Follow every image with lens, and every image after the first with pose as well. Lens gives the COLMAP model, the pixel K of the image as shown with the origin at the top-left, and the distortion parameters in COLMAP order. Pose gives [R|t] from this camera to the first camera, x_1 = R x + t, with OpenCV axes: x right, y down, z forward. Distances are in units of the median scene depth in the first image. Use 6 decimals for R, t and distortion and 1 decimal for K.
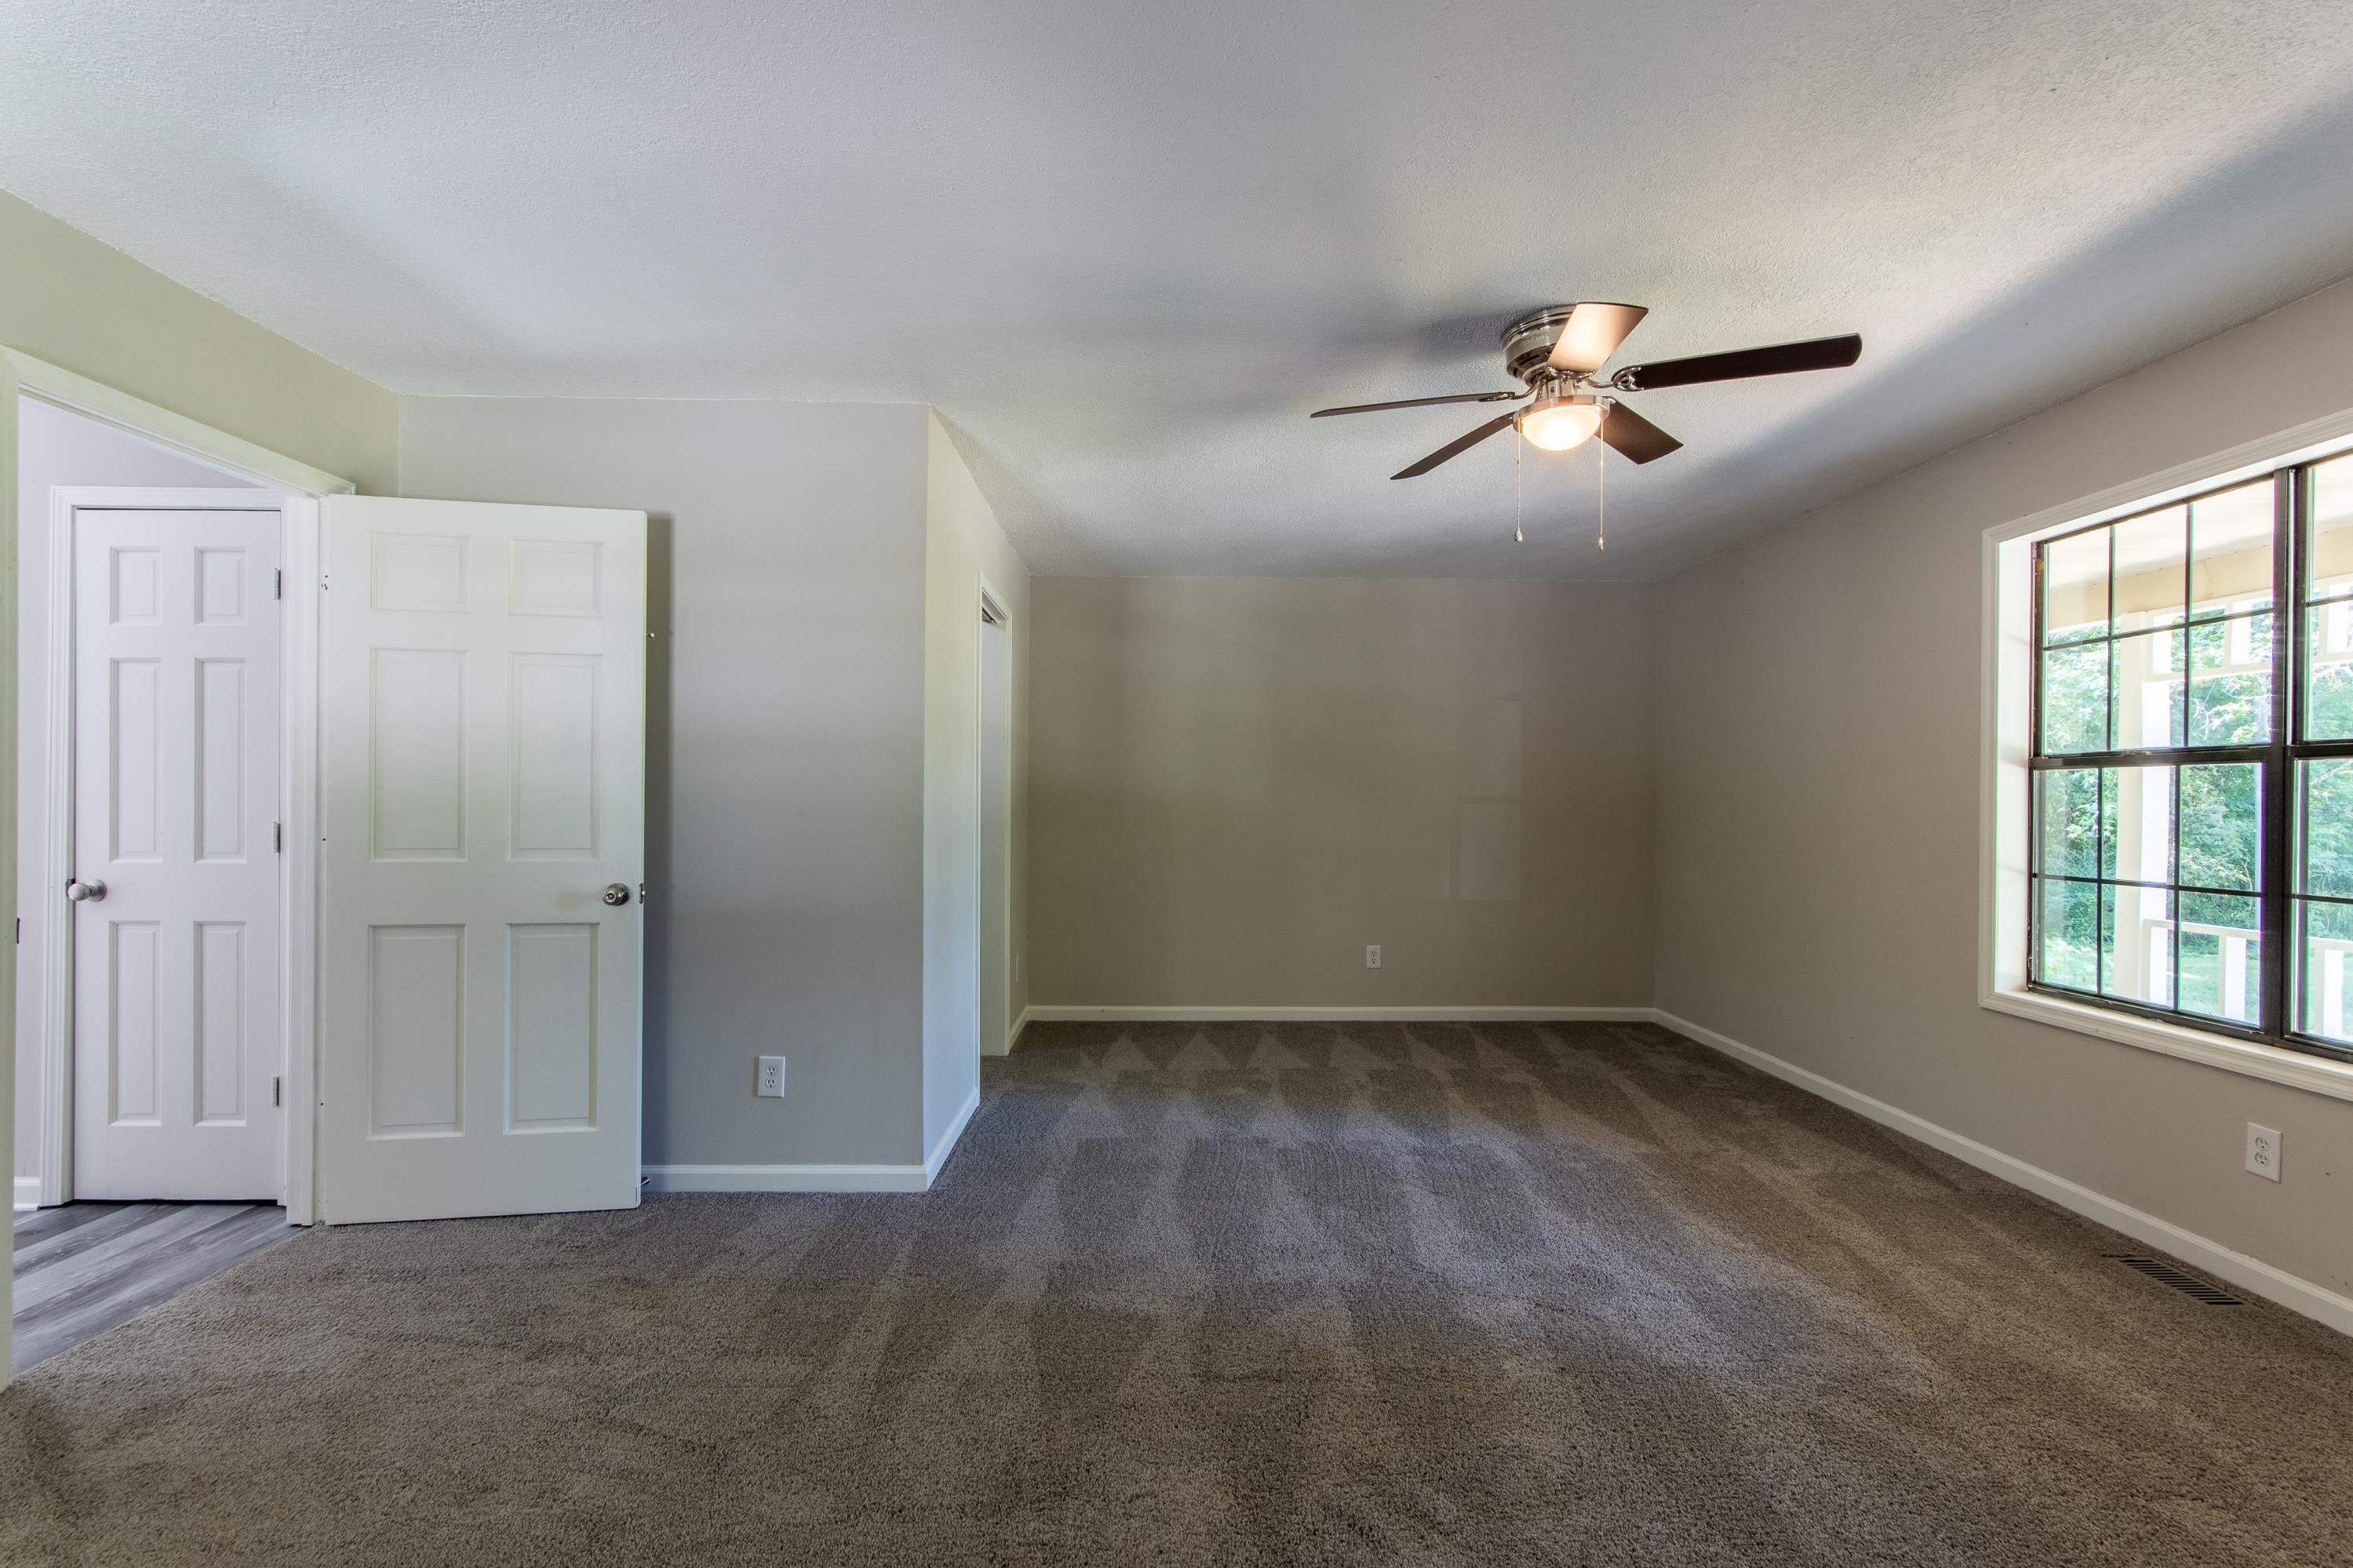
lens RADIAL K [[1019.6, 0, 1171.7], [0, 1019.6, 798.7], [0, 0, 1]] dist [-0.001529, 0.002333]
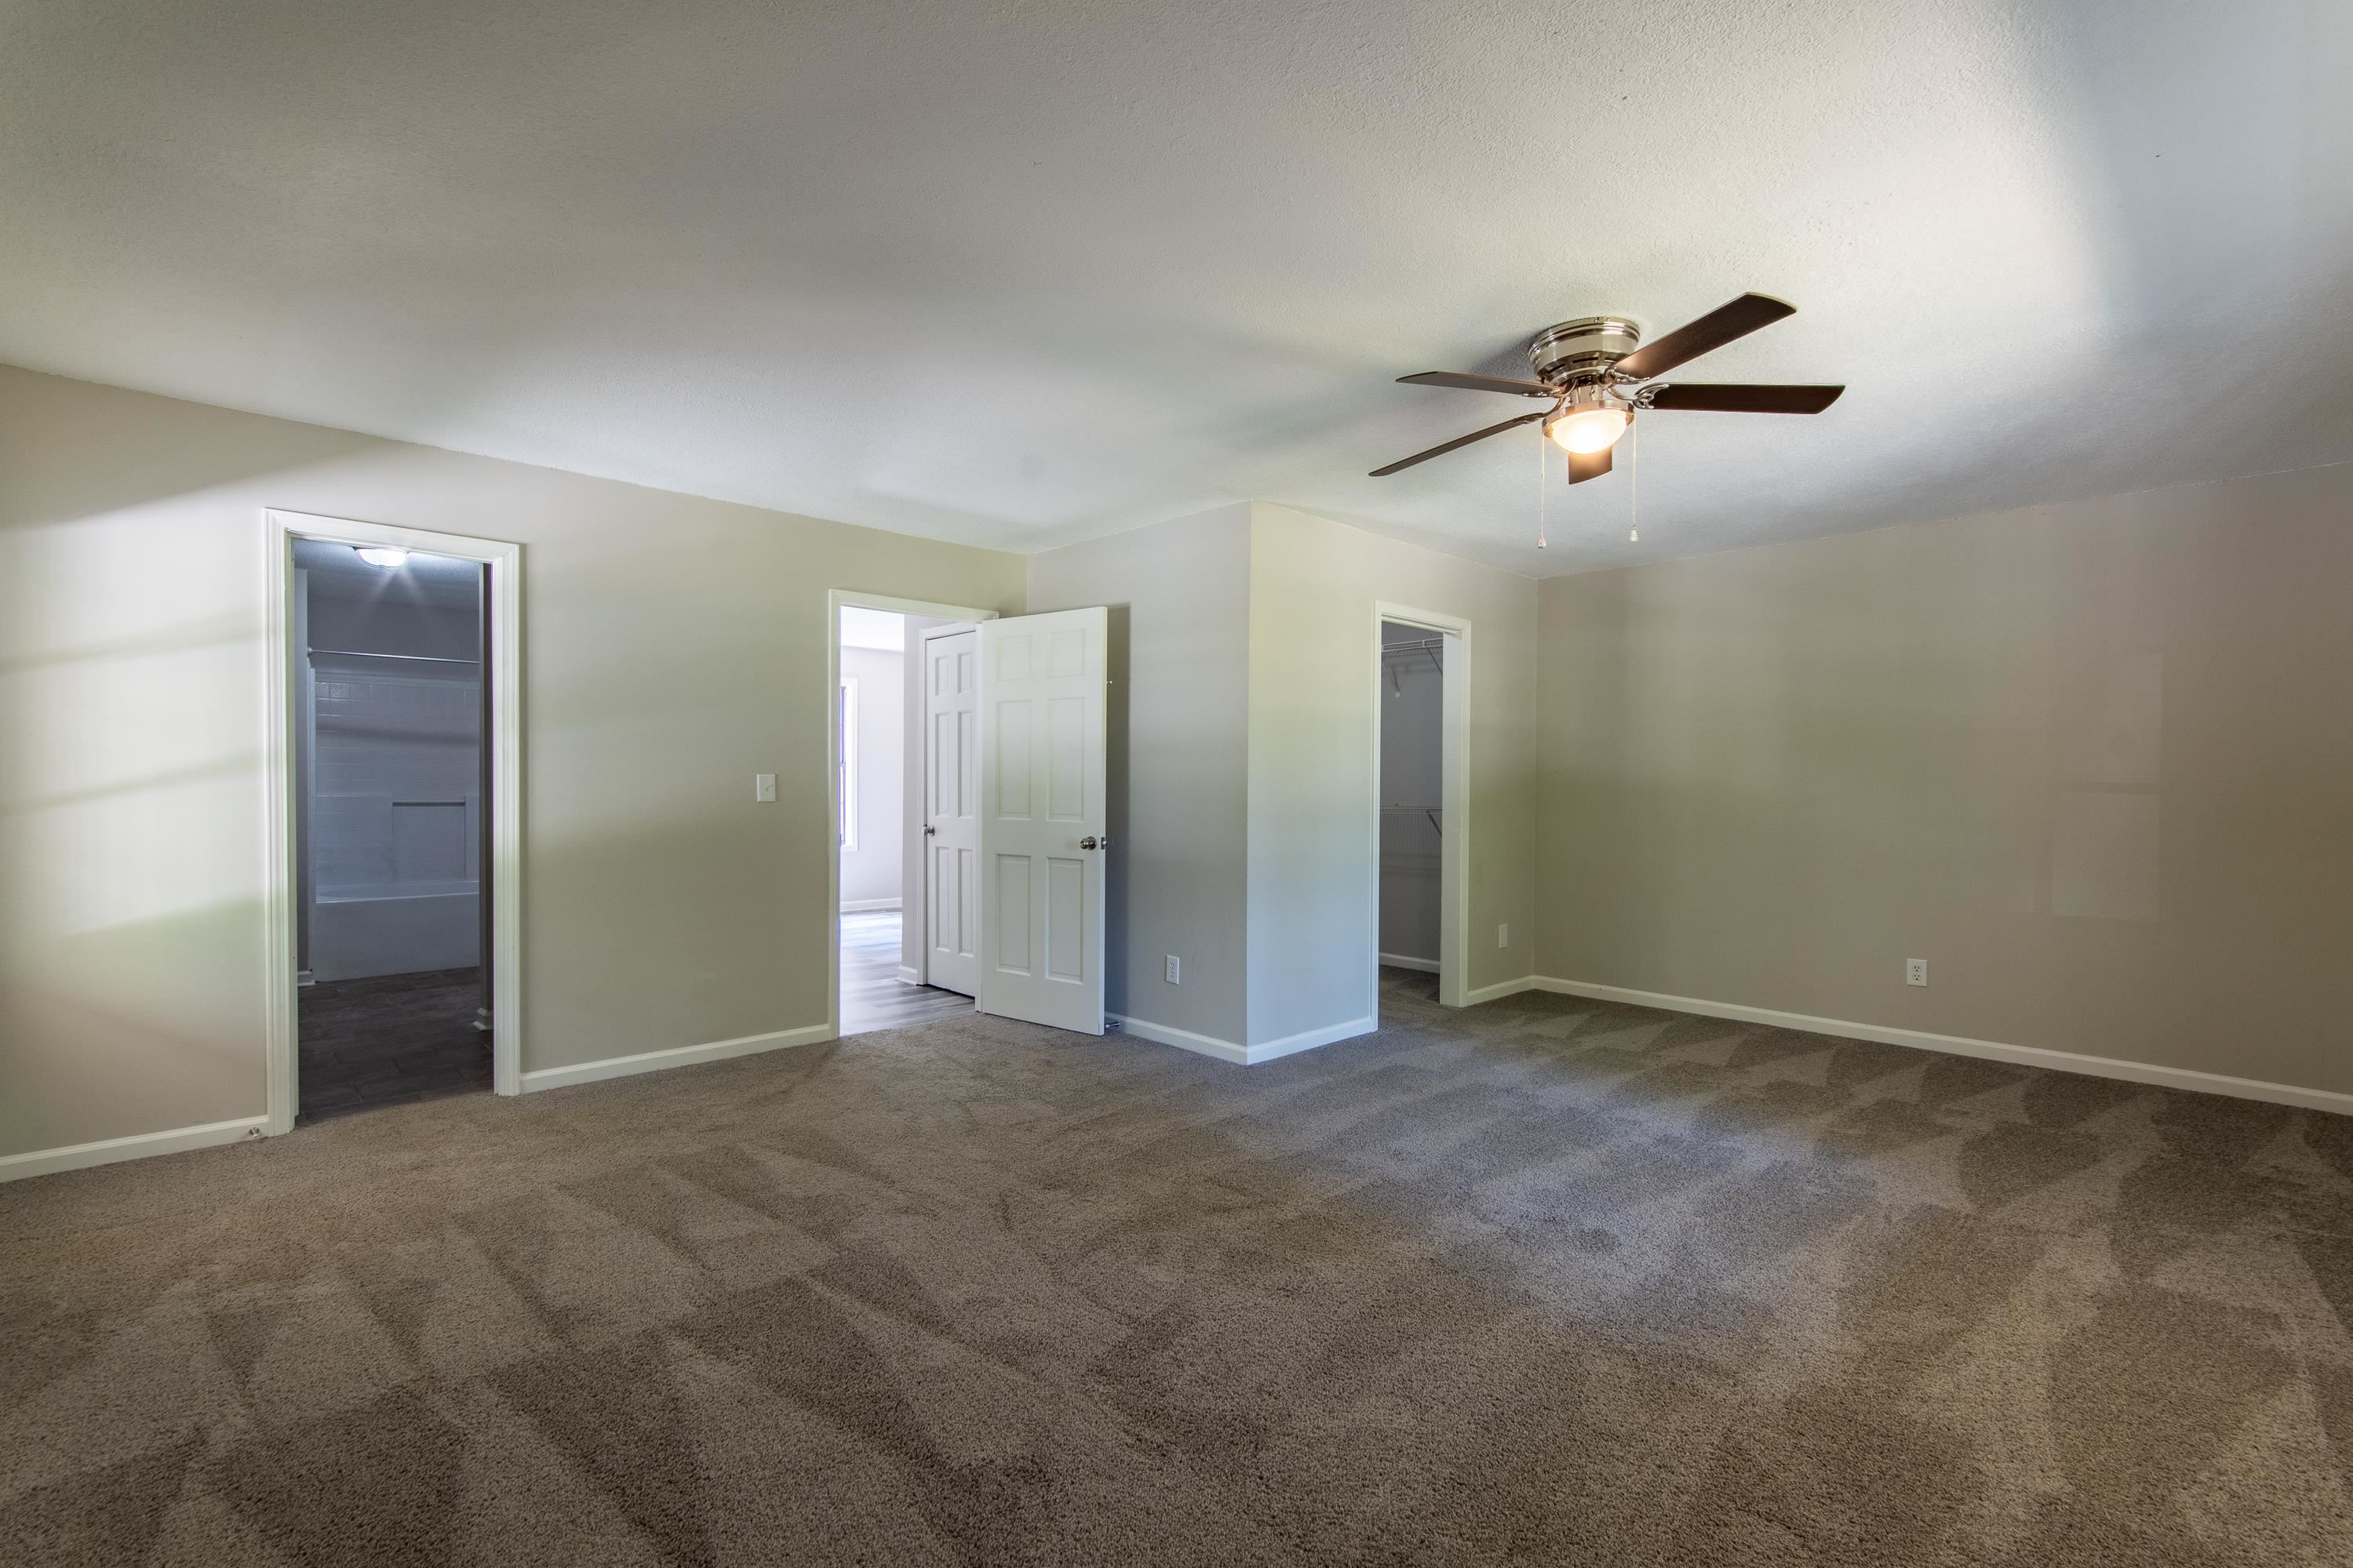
lens RADIAL K [[1019.6, 0, 1214.5], [0, 1019.6, 803.4], [0, 0, 1]] dist [-0.001529, 0.002333]
pose [[0.703352, 0.011191, -0.710754, 0.752789], [-0.000440, 0.999883, 0.015308, 0.004868], [0.710842, -0.010454, 0.703274, -0.011297]]
